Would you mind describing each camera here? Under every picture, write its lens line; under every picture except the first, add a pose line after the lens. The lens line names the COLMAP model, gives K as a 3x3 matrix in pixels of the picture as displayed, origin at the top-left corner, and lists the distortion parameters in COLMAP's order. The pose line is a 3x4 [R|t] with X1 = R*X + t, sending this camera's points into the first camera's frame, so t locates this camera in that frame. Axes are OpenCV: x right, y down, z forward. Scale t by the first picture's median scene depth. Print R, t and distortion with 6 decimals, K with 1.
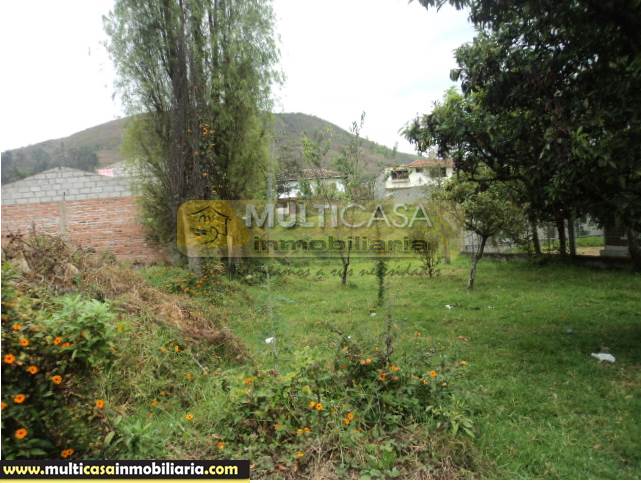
lens RADIAL K [[522.0, 0, 320.5], [0, 522.0, 241.5], [0, 0, 1]] dist [-0.018212, 0.006595]
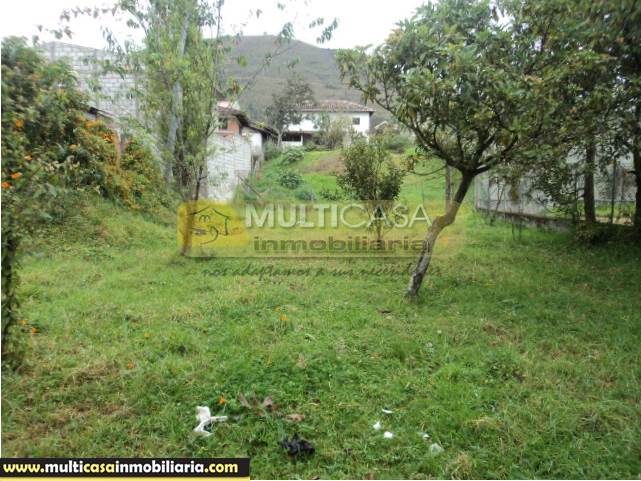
lens RADIAL K [[522.0, 0, 320.5], [0, 522.0, 240.5], [0, 0, 1]] dist [-0.018212, 0.006595]
pose [[0.993673, 0.087544, -0.070353, 0.192182], [-0.079601, 0.990881, 0.108712, 0.006314], [0.079229, -0.102424, 0.991581, 0.472288]]
